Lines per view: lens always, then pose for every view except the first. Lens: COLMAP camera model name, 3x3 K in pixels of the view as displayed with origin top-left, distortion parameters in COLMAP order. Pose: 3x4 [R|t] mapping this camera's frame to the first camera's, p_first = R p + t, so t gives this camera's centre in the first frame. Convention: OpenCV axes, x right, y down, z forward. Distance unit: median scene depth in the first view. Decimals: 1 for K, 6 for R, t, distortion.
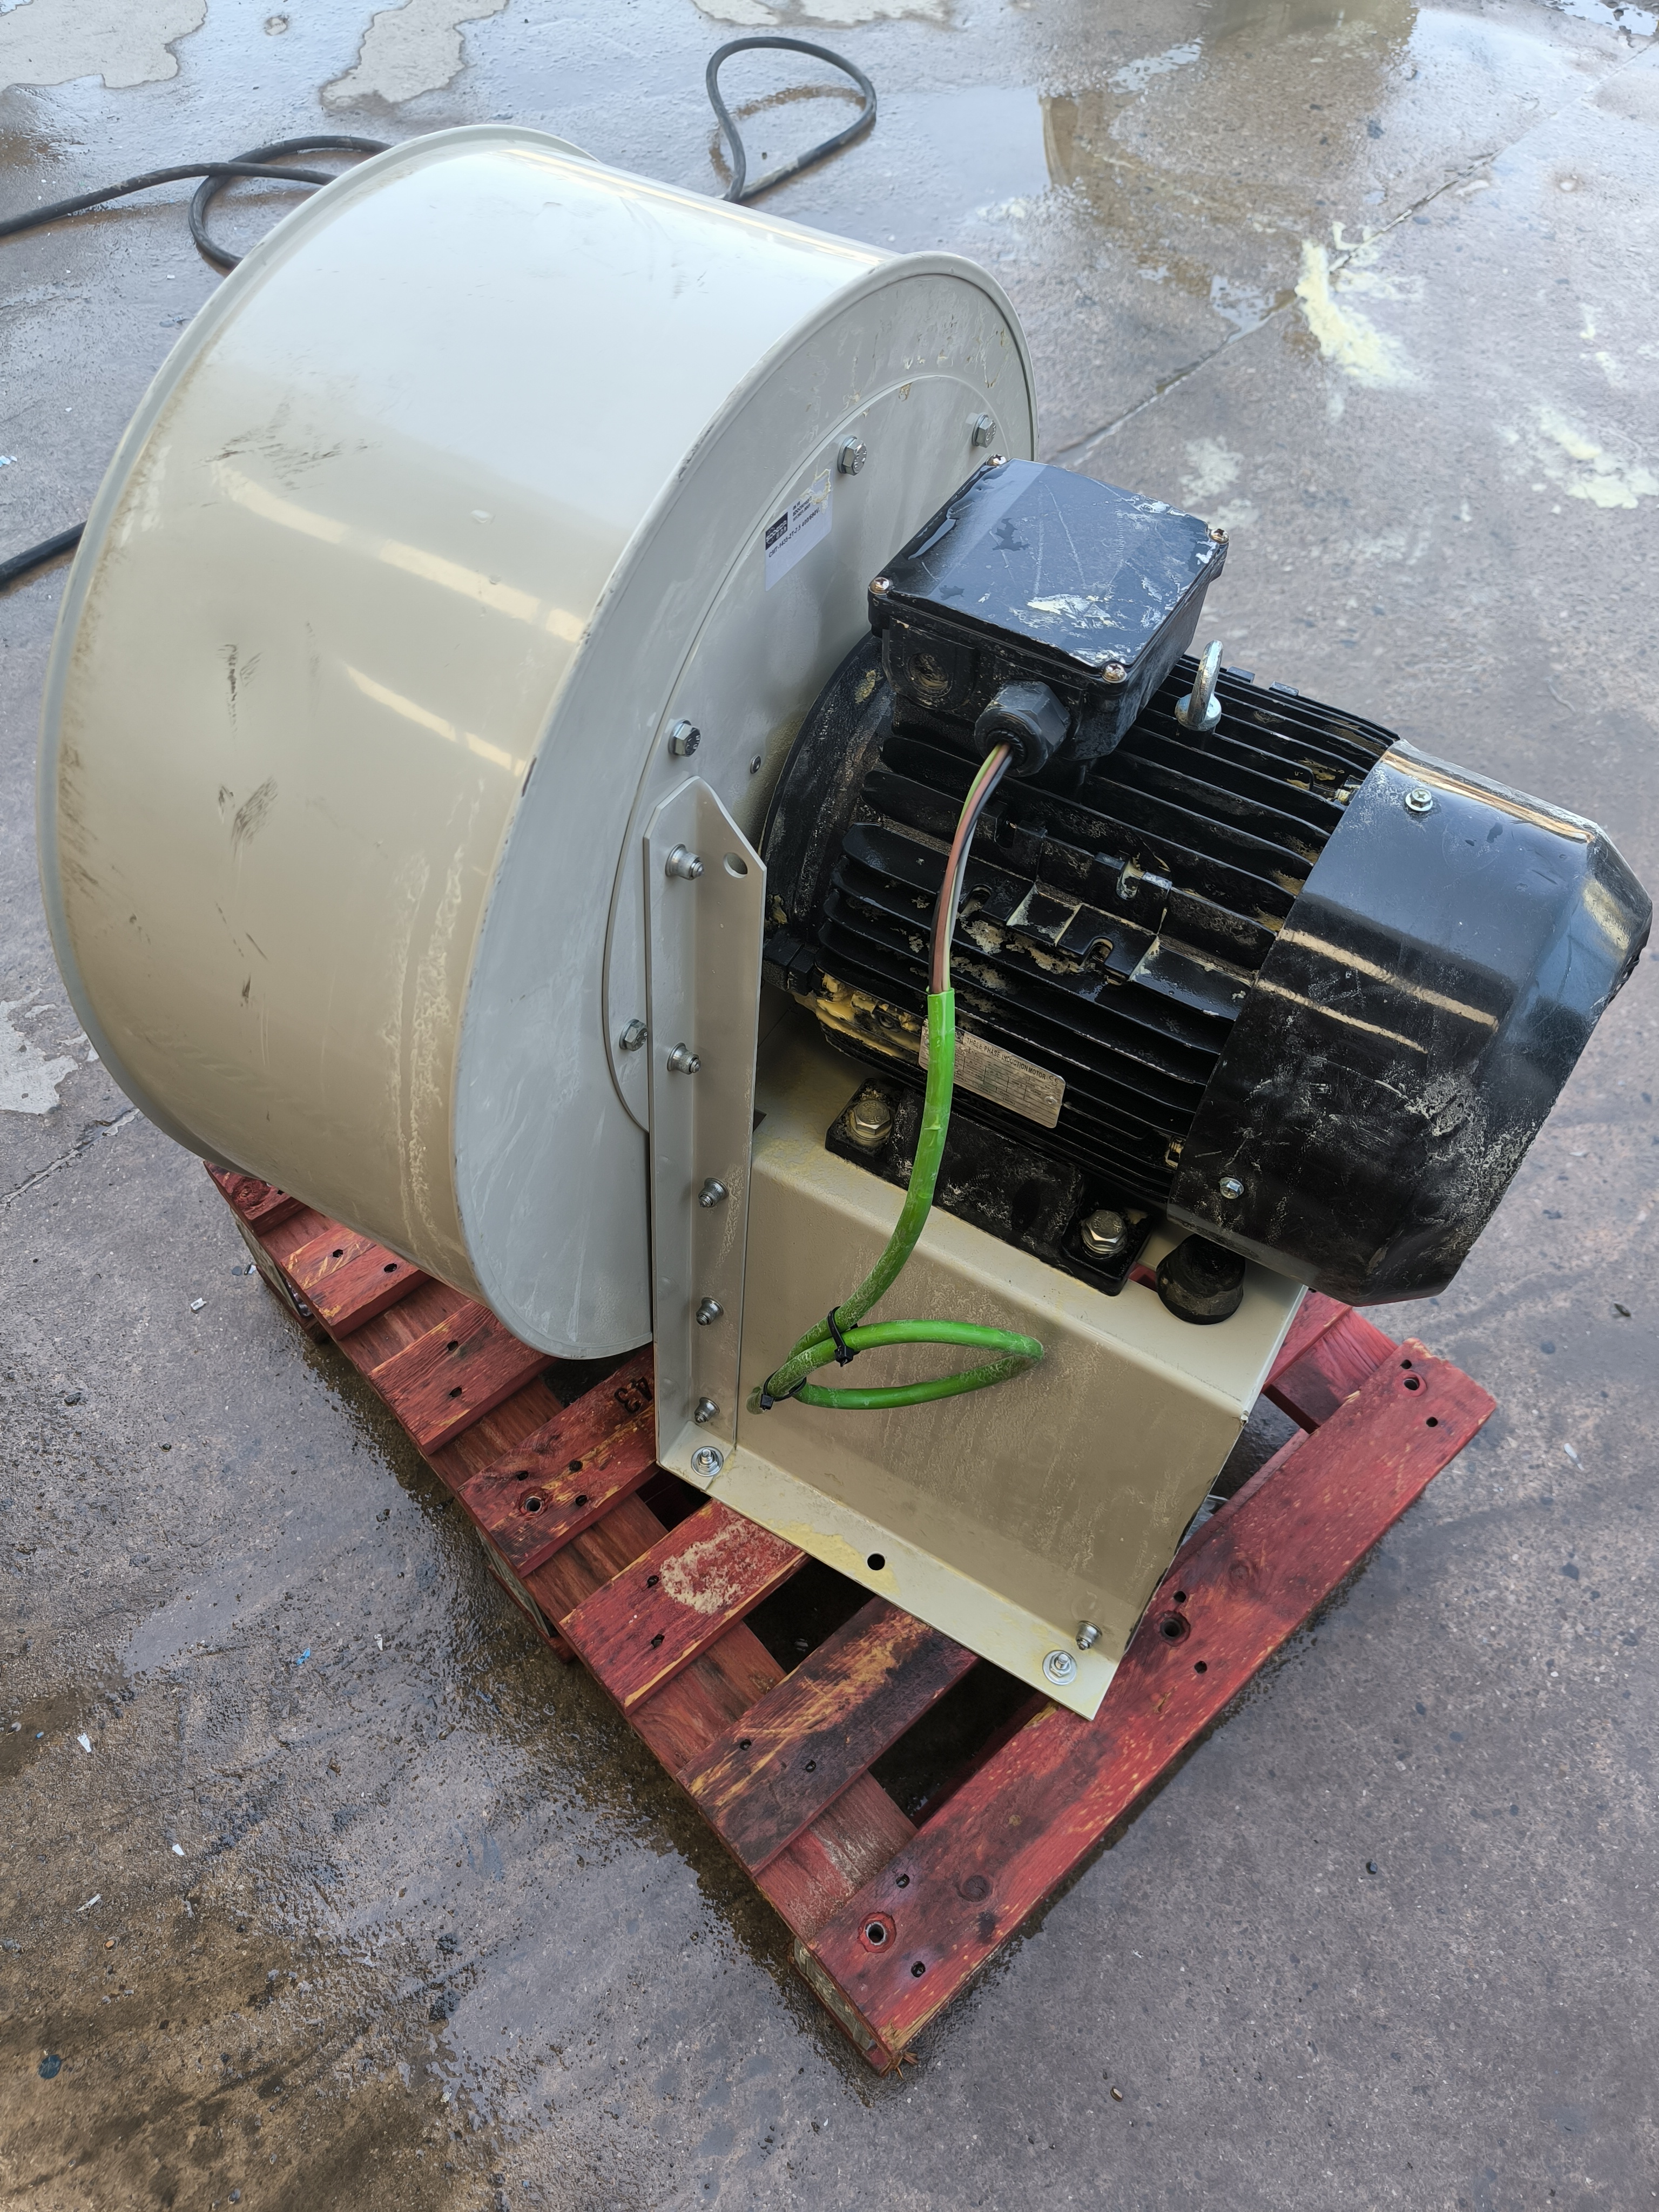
lens RADIAL K [[1568.8, 0, 817.6], [0, 1568.8, 1086.7], [0, 0, 1]] dist [0.010019, -0.006340]
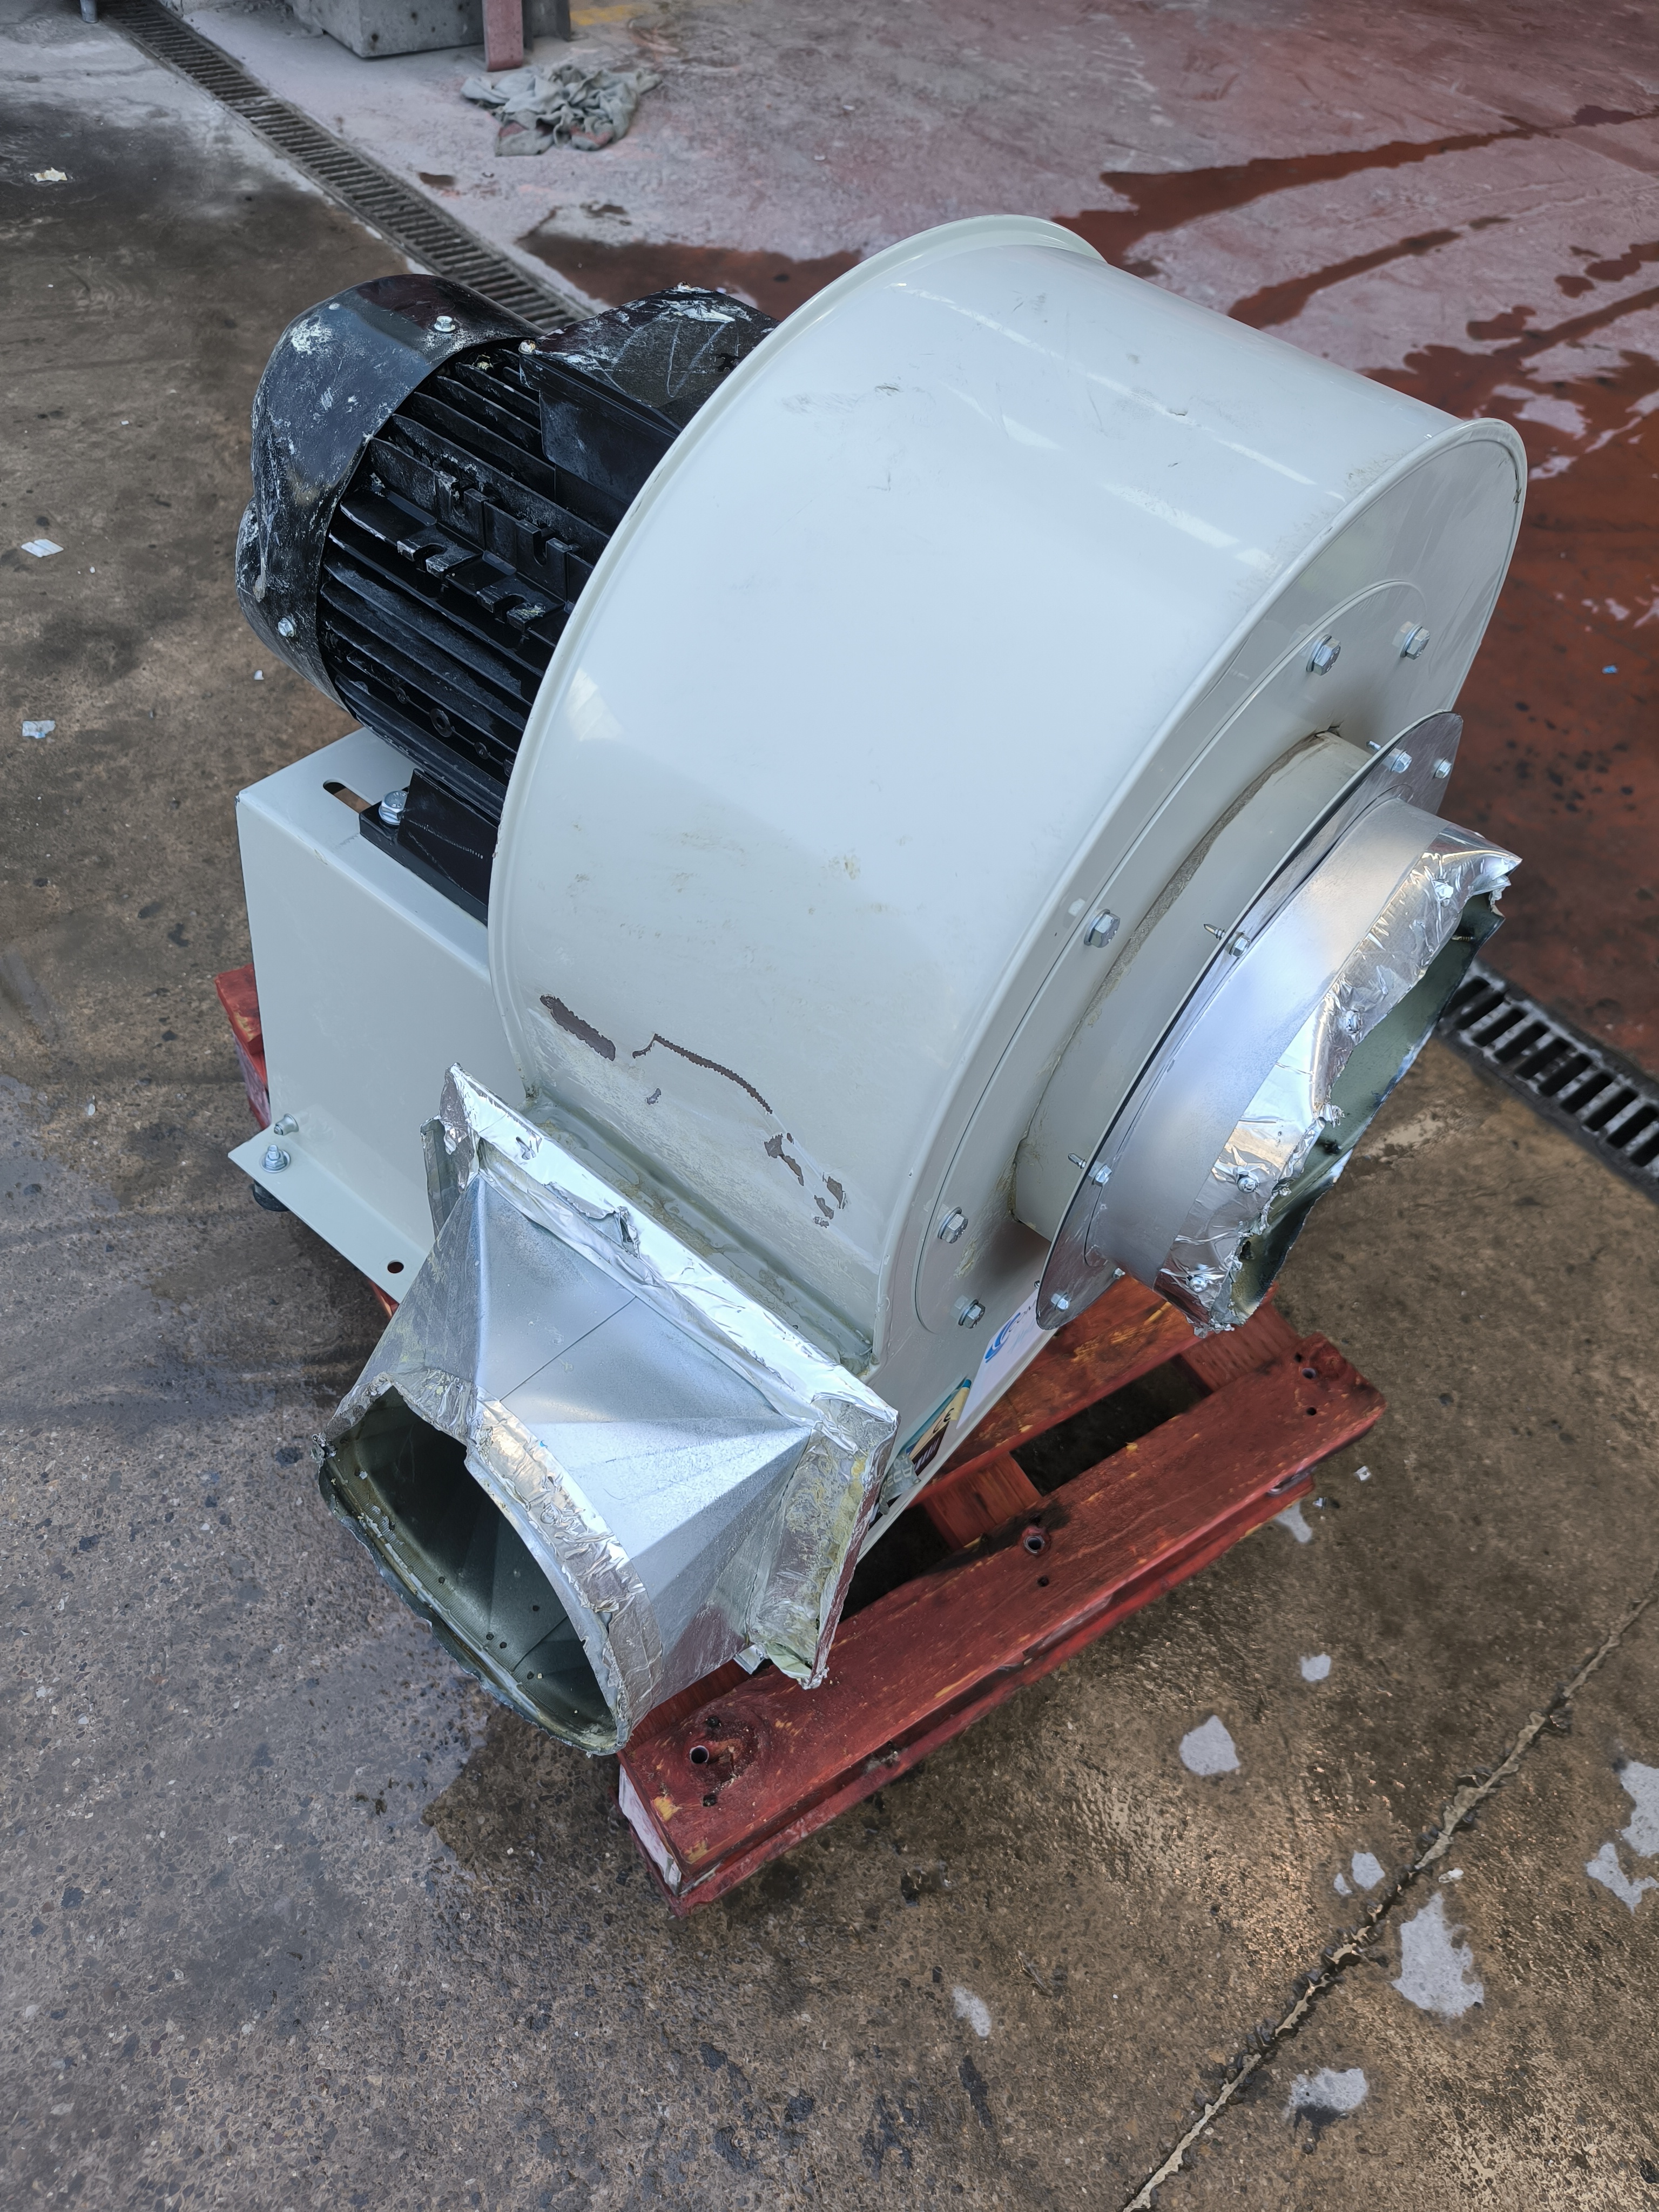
lens RADIAL K [[1568.8, 0, 839.1], [0, 1568.8, 1106.2], [0, 0, 1]] dist [0.010019, -0.006340]
pose [[-0.980903, -0.194372, -0.006915, -0.029026], [0.037004, -0.221411, 0.974478, -1.009427], [-0.190943, 0.955613, 0.224375, 0.808982]]
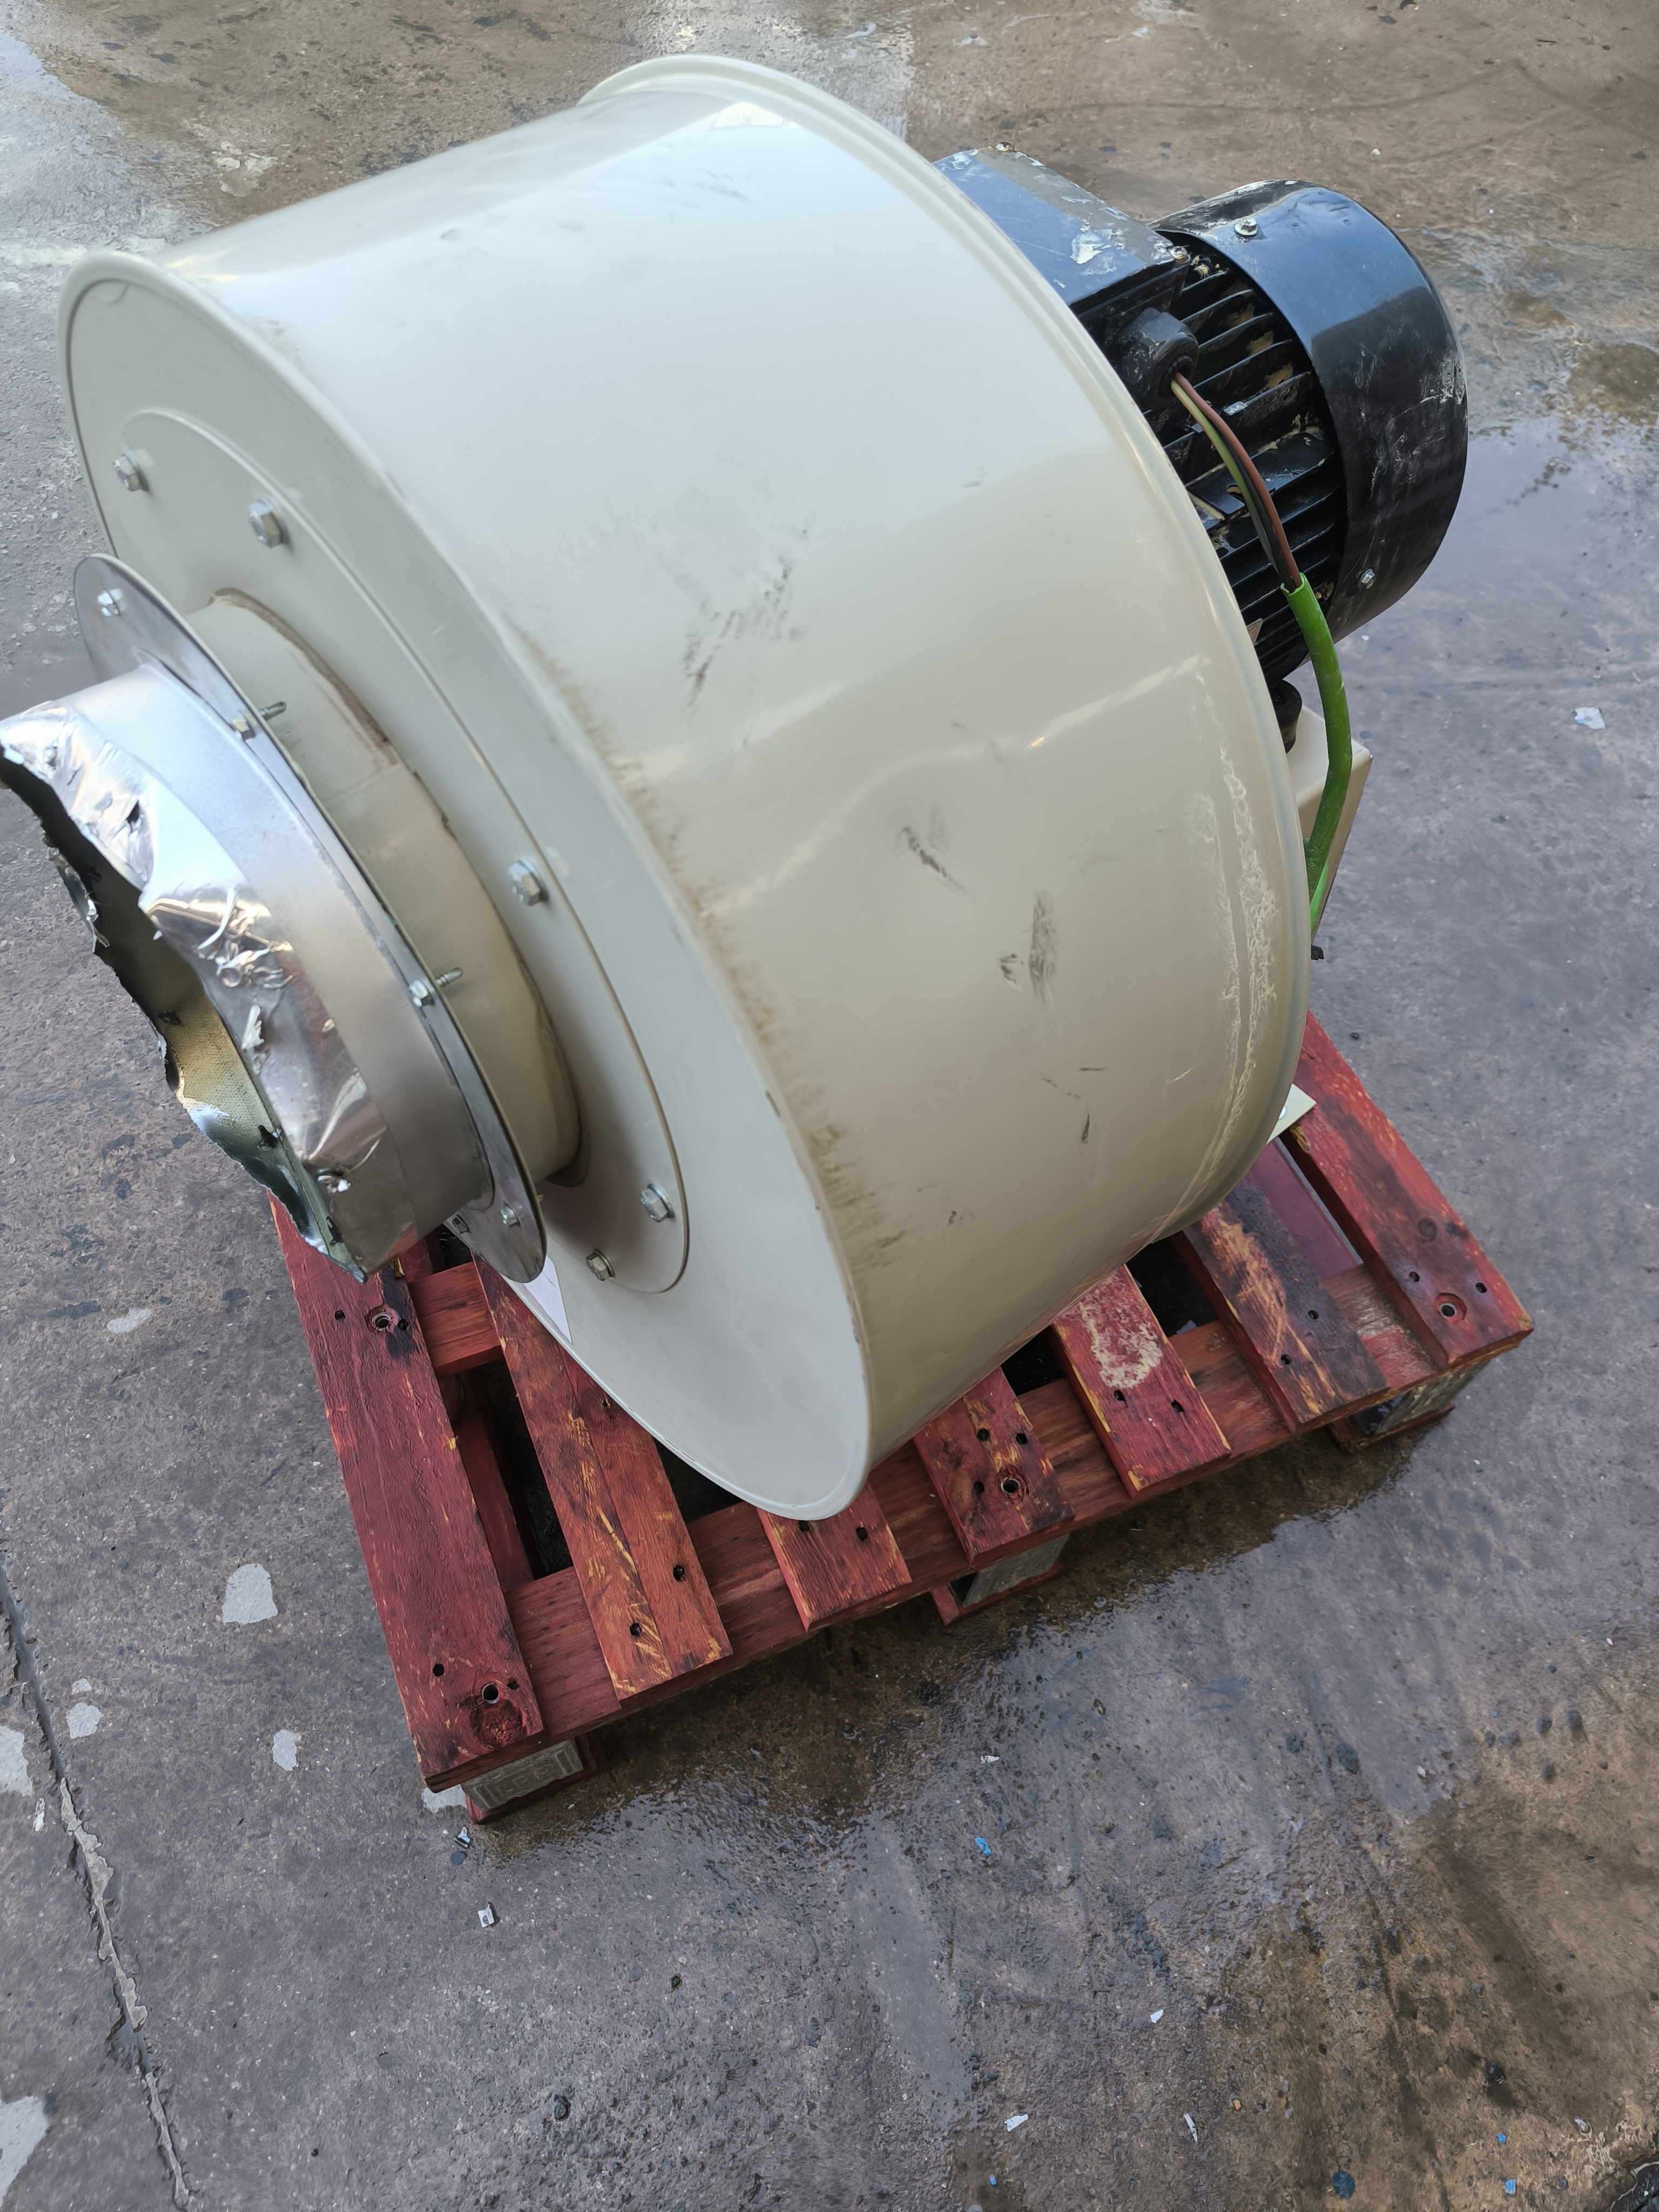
lens RADIAL K [[1568.8, 0, 819.9], [0, 1568.8, 1116.2], [0, 0, 1]] dist [0.010019, -0.006340]
pose [[0.324686, -0.797238, 0.508911, -0.545336], [0.740714, 0.548919, 0.387337, -0.326117], [-0.588151, 0.251195, 0.768752, 0.284985]]
